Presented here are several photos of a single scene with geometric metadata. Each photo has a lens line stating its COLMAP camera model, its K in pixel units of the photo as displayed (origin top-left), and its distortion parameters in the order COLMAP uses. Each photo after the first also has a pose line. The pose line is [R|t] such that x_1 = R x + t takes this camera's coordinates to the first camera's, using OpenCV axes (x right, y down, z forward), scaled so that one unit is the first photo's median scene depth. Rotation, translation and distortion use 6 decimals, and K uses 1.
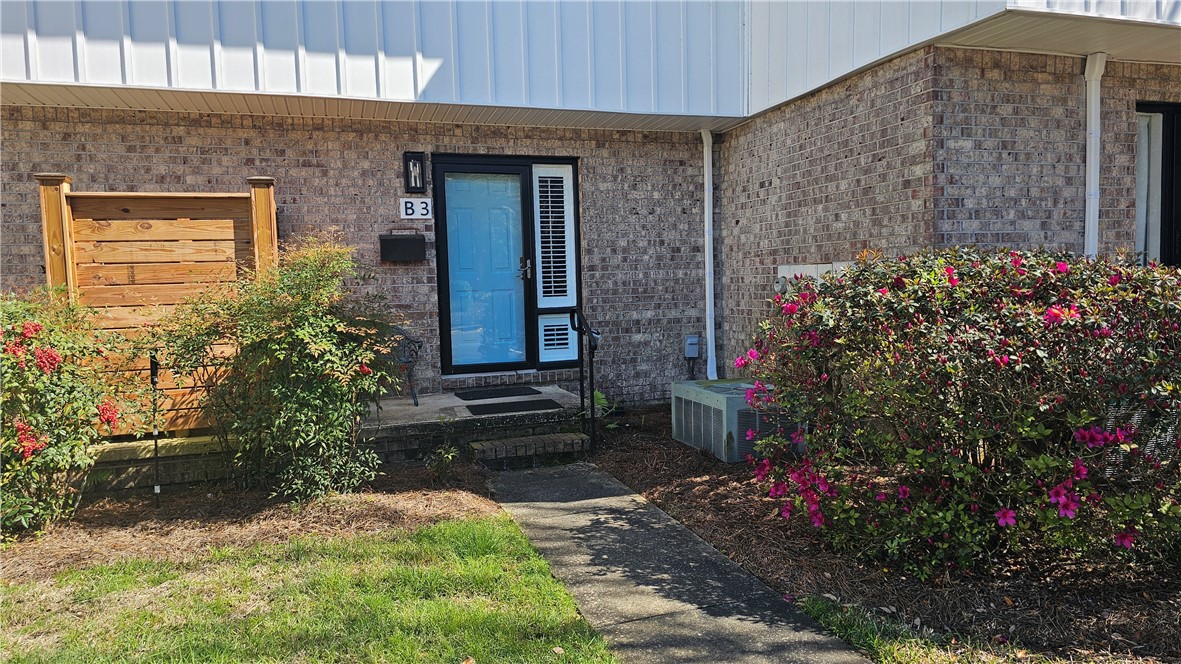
lens RADIAL K [[767.6, 0, 592.6], [0, 767.6, 333.1], [0, 0, 1]] dist [0.028931, -0.004648]
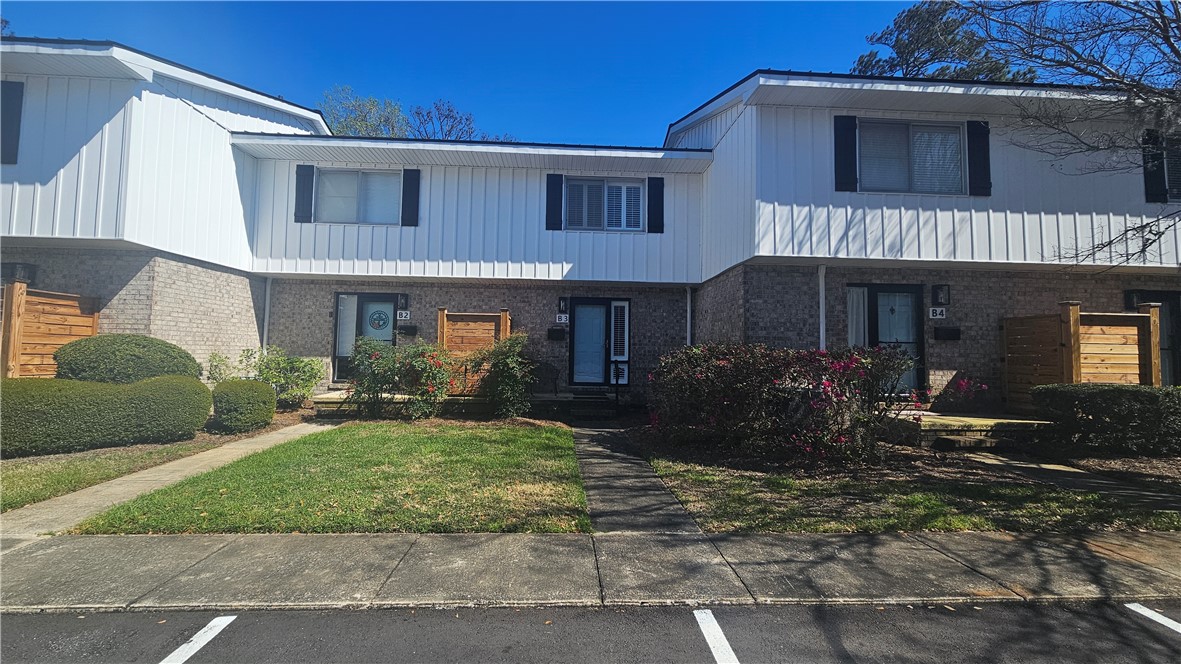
lens RADIAL K [[489.1, 0, 588.9], [0, 489.1, 325.4], [0, 0, 1]] dist [-0.001749, -0.000425]
pose [[0.960392, 0.028053, -0.277236, 0.368649], [-0.061944, 0.991518, -0.114258, 0.048873], [0.271679, 0.126905, 0.953984, -0.627713]]
